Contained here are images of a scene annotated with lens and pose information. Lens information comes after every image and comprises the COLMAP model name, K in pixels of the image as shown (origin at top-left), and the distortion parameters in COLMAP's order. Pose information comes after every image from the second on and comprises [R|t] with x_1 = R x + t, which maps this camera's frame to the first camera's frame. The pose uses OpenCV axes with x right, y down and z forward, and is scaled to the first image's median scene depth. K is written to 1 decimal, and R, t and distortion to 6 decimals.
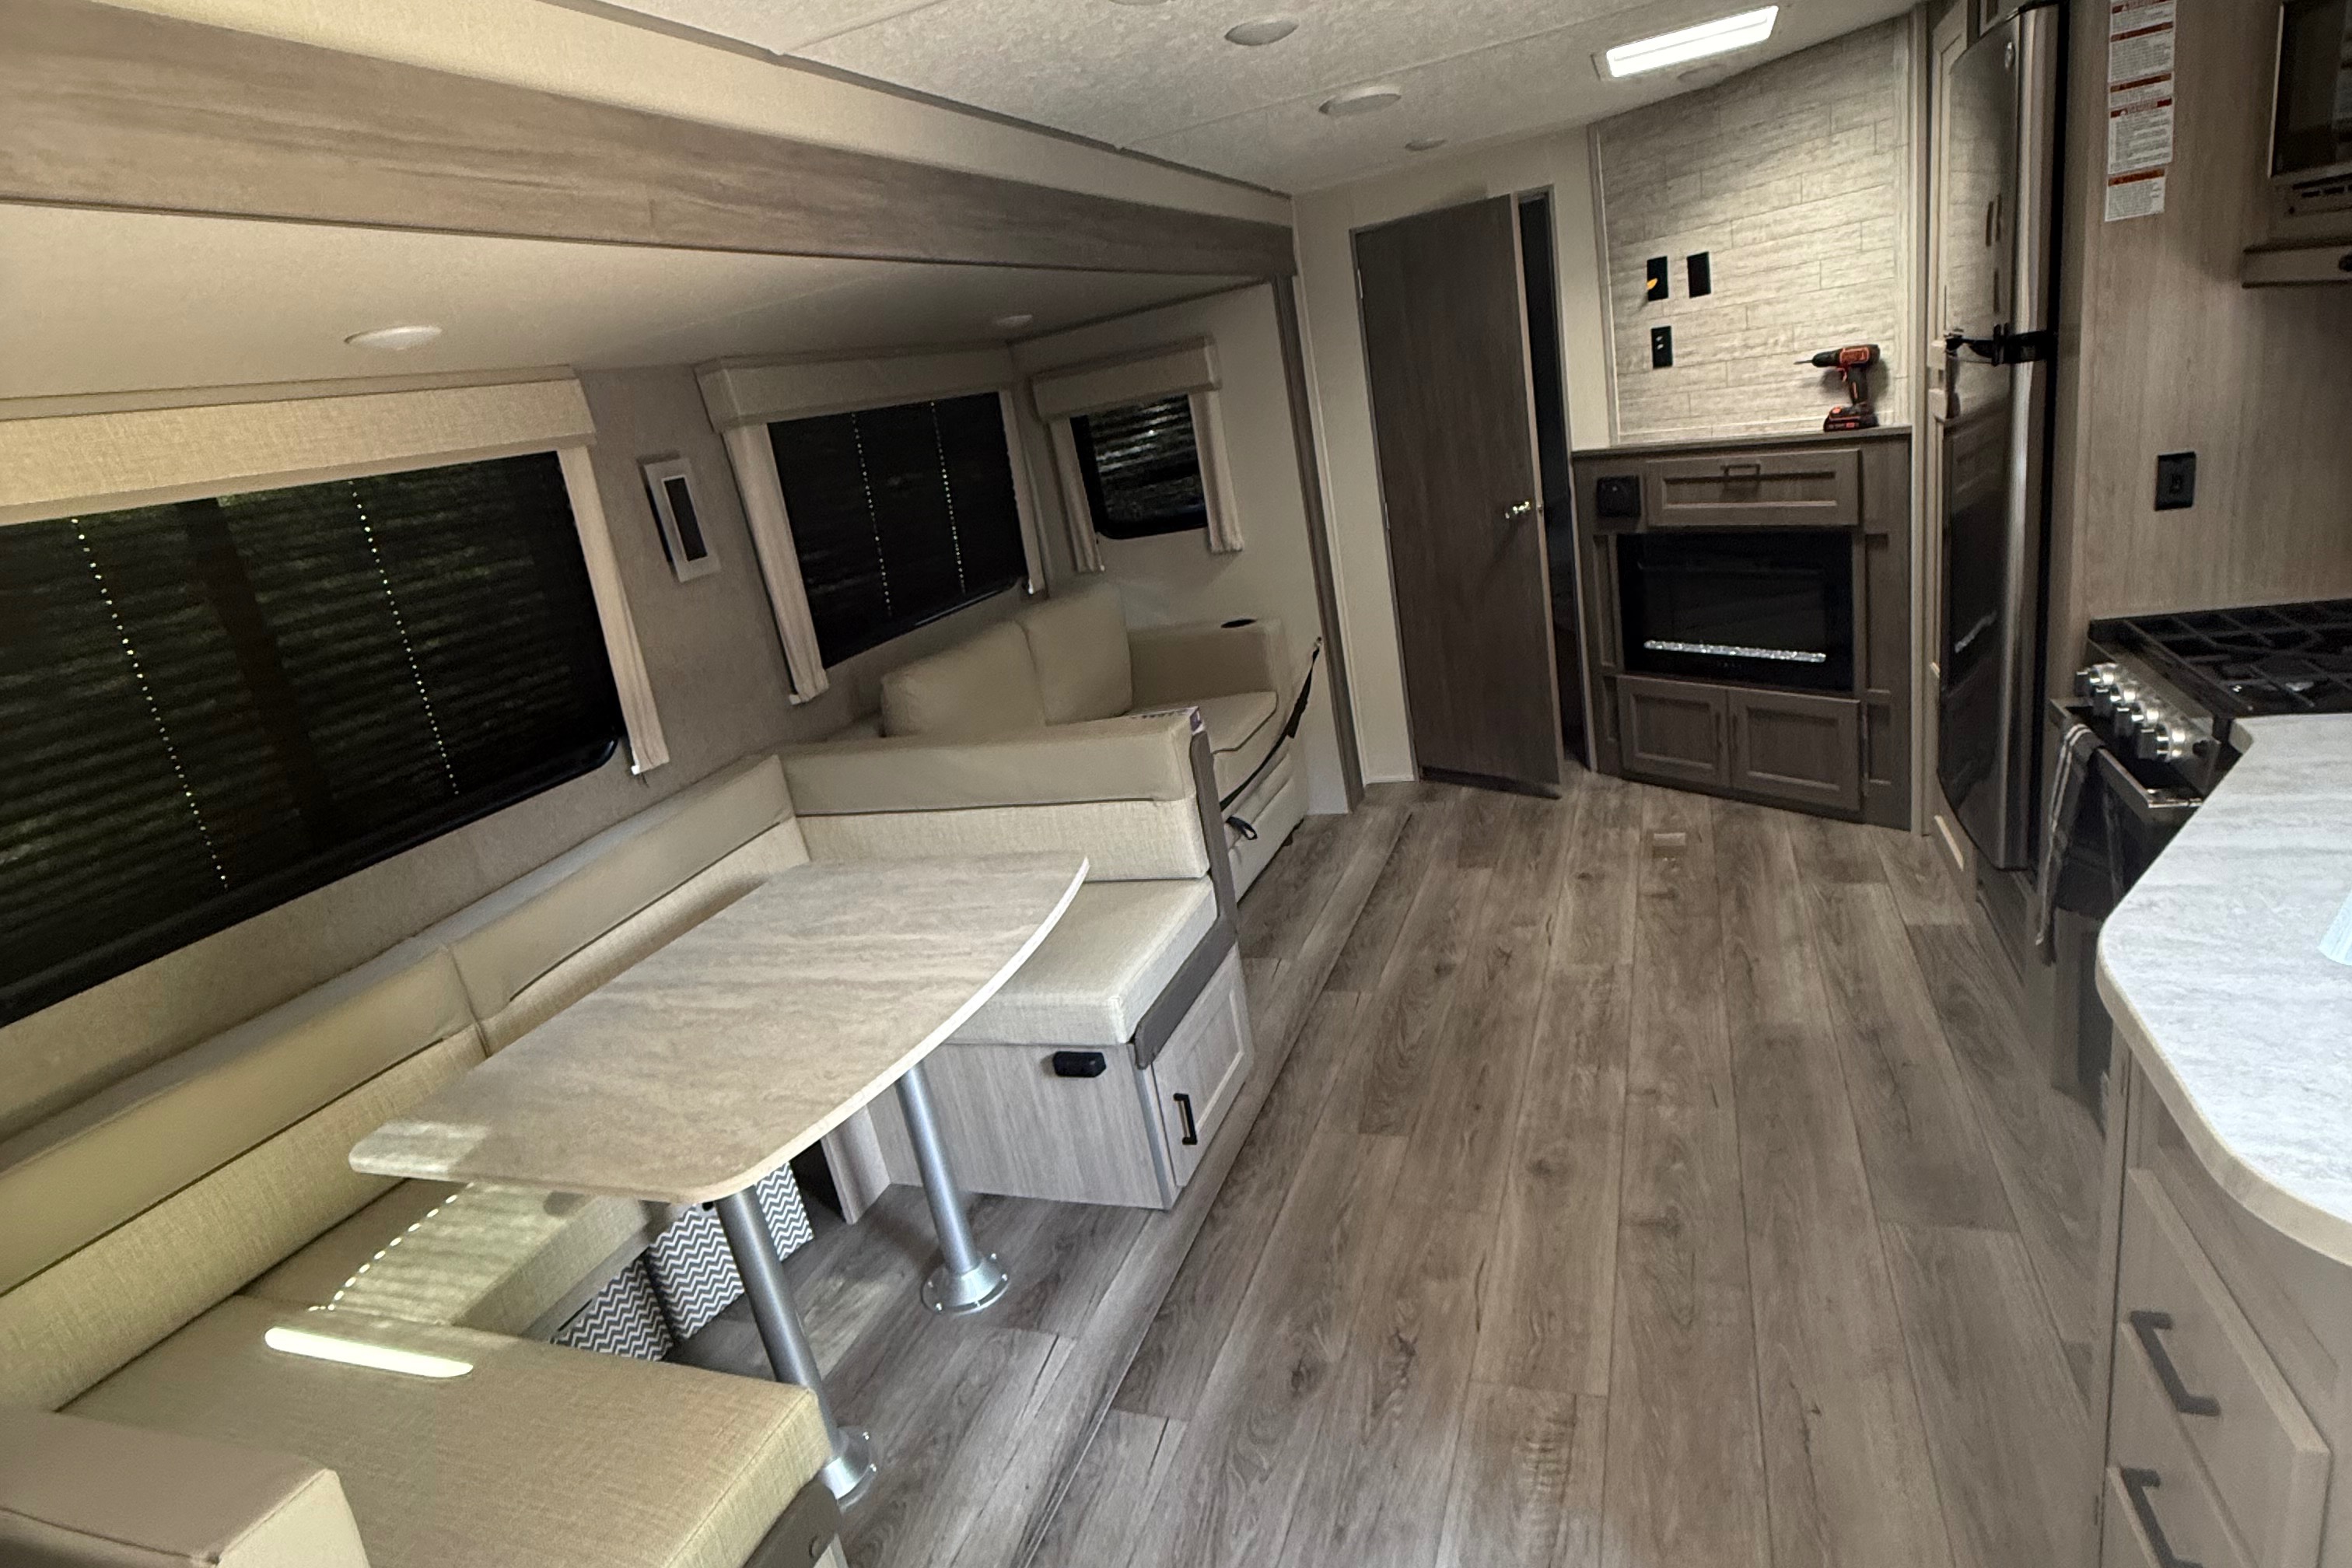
lens RADIAL K [[1250.5, 0, 1176.0], [0, 1250.5, 784.0], [0, 0, 1]] dist [0.016072, 0.000480]
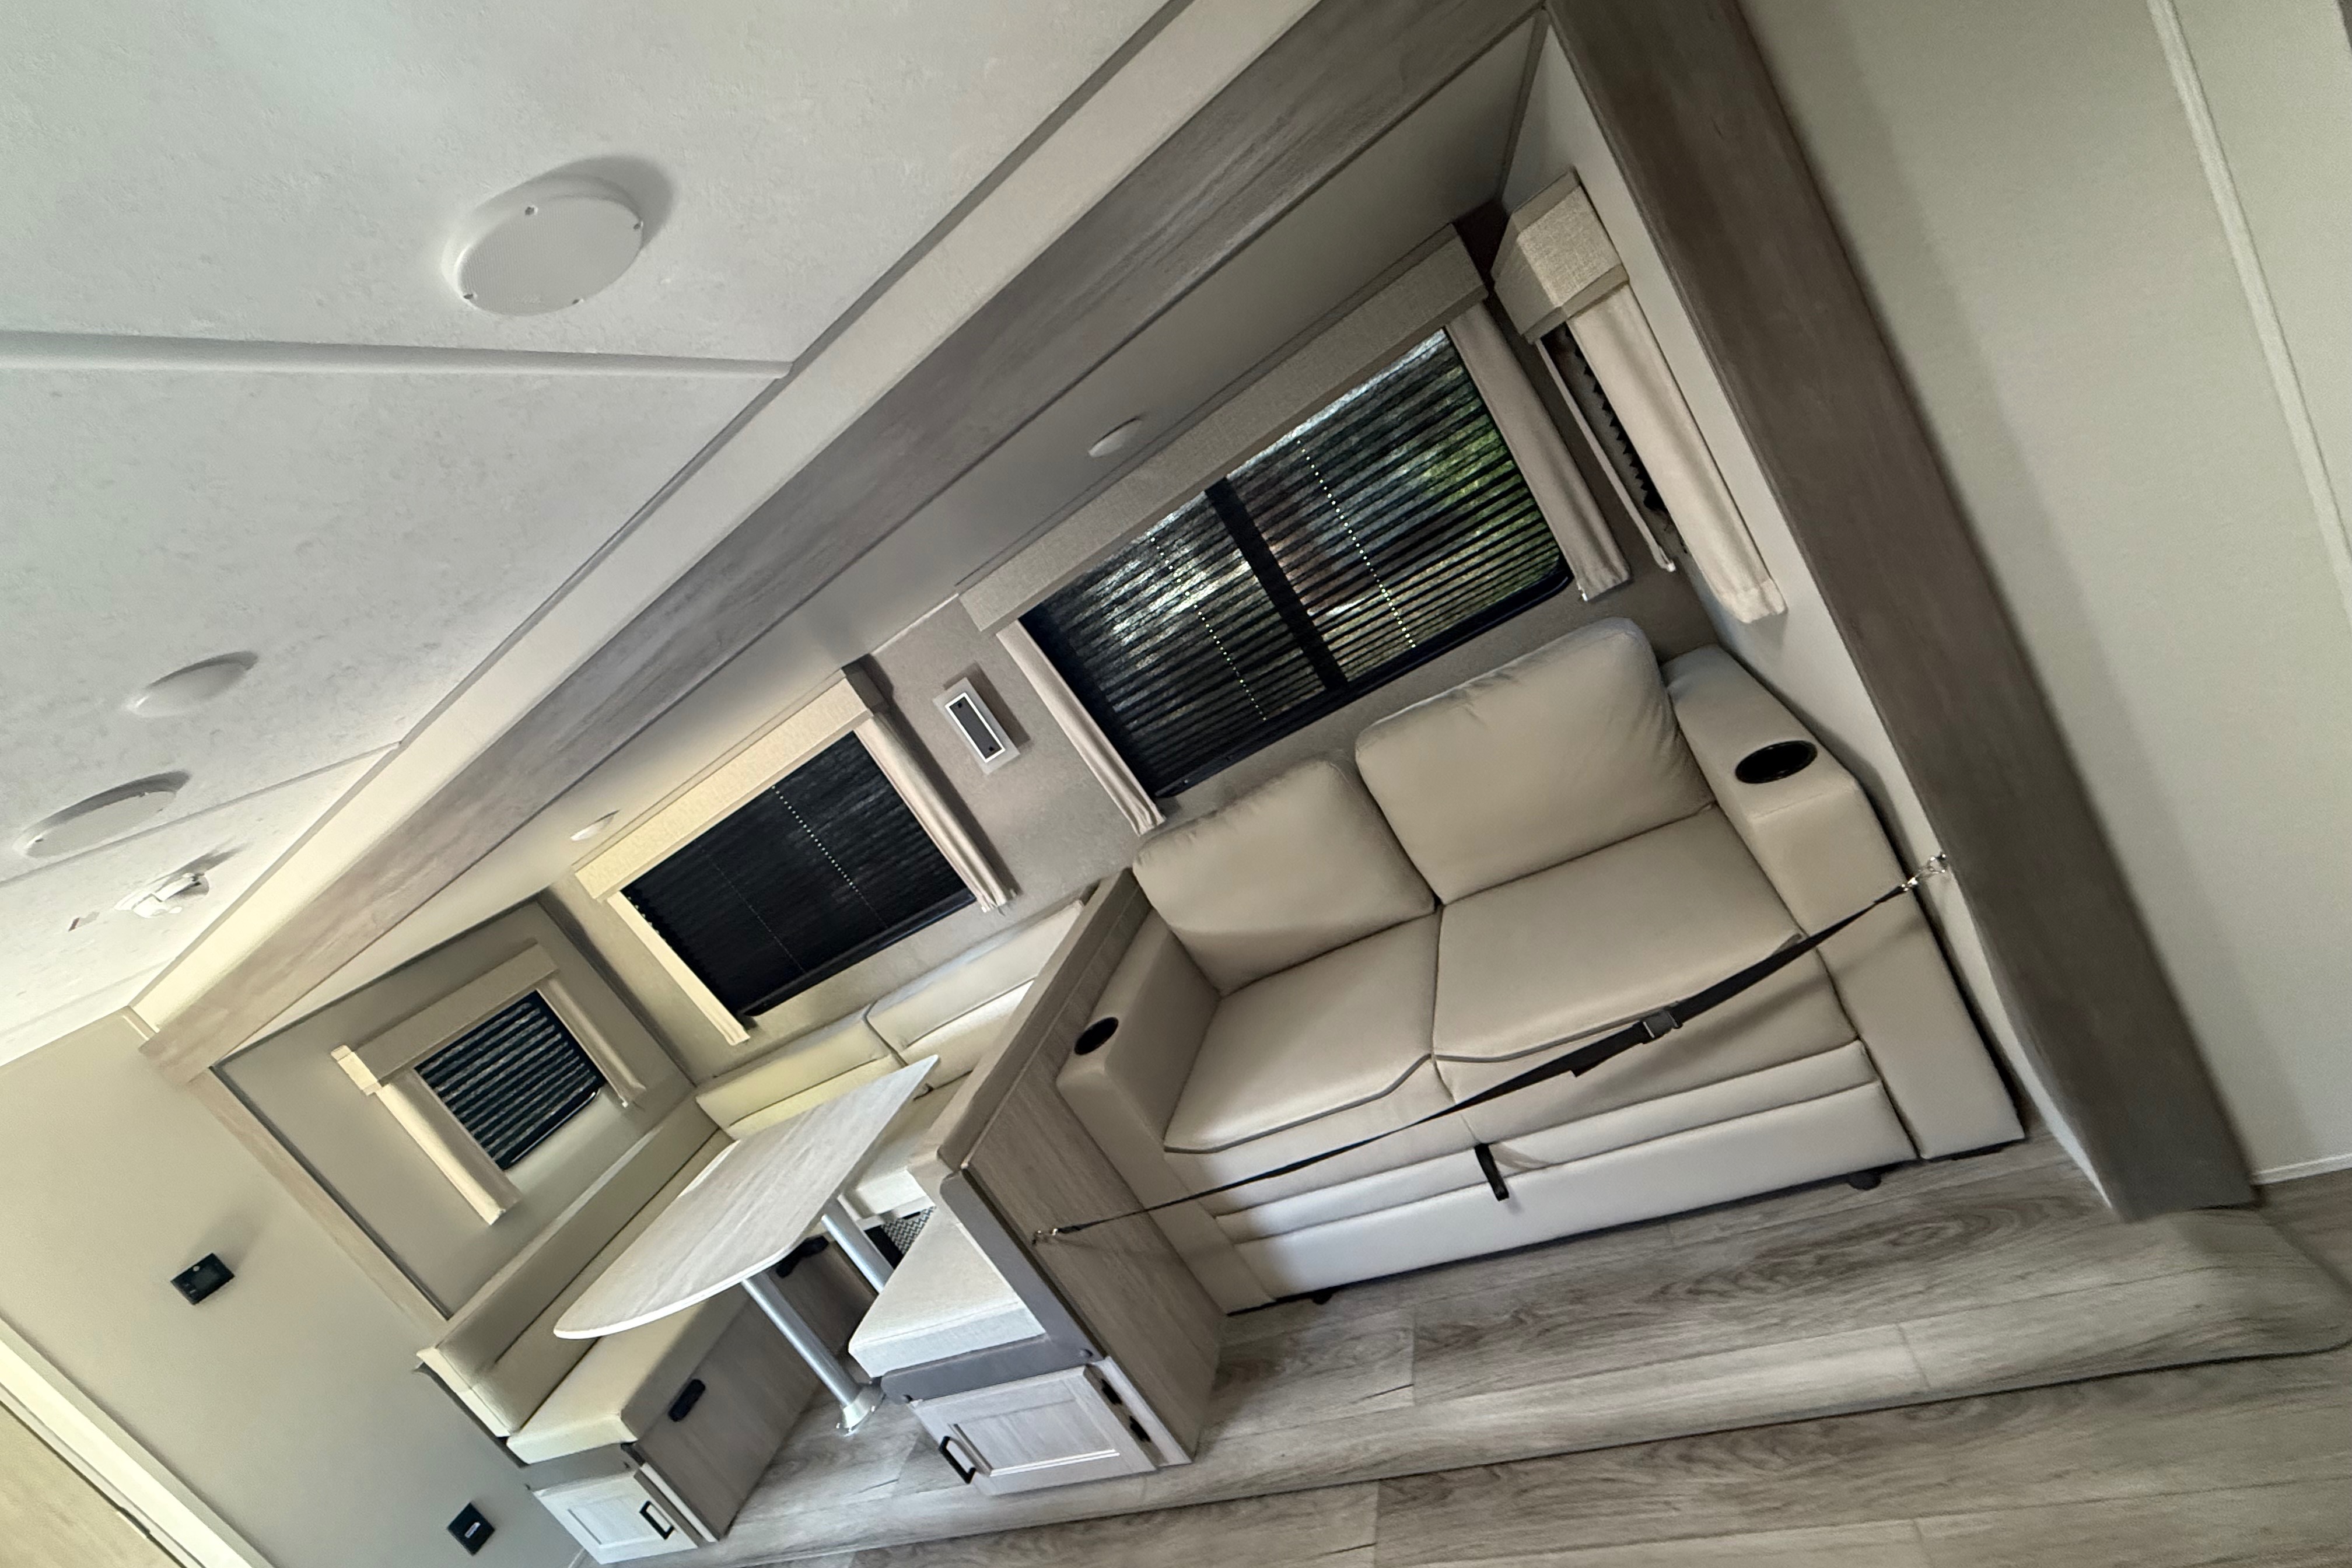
lens RADIAL K [[928.2, 0, 1164.9], [0, 928.2, 776.3], [0, 0, 1]] dist [-0.008450, 0.000139]
pose [[0.141200, 0.328477, -0.933898, 0.622055], [0.244985, 0.902415, 0.354444, -0.545763], [0.959190, -0.278838, 0.046949, 1.371075]]
